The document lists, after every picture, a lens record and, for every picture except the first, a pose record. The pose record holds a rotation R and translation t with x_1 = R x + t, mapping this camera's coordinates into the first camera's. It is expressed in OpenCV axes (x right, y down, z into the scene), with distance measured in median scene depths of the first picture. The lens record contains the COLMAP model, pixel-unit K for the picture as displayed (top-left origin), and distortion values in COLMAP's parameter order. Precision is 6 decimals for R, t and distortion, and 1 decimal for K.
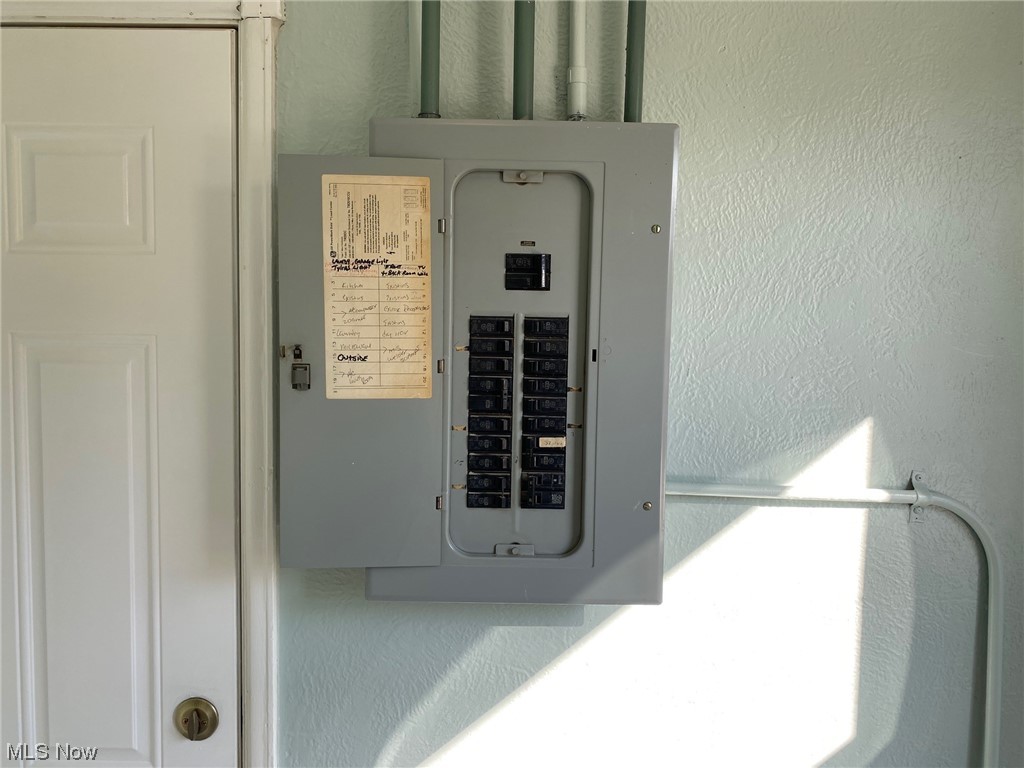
lens RADIAL K [[772.1, 0, 513.2], [0, 772.1, 383.6], [0, 0, 1]] dist [0.034859, -0.030000]
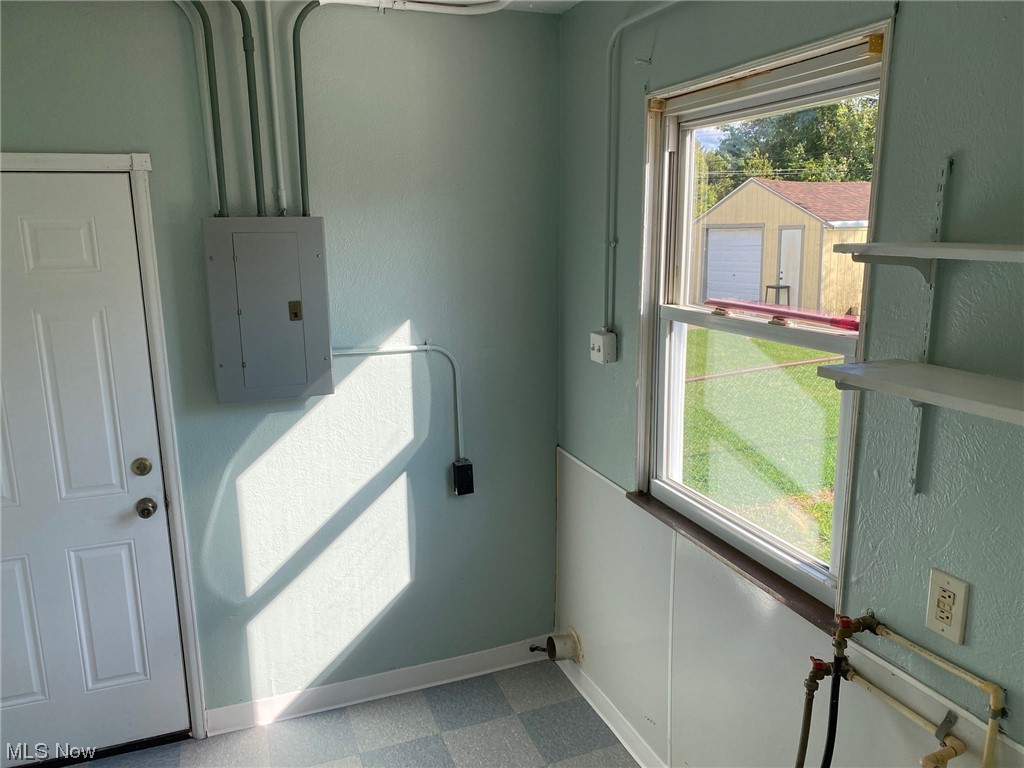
lens RADIAL K [[772.1, 0, 509.1], [0, 772.1, 388.4], [0, 0, 1]] dist [0.034859, -0.030000]
pose [[0.934194, -0.105334, 0.340860, -0.148266], [0.057660, 0.987438, 0.147111, -0.092169], [-0.352074, -0.117777, 0.928533, -1.615173]]
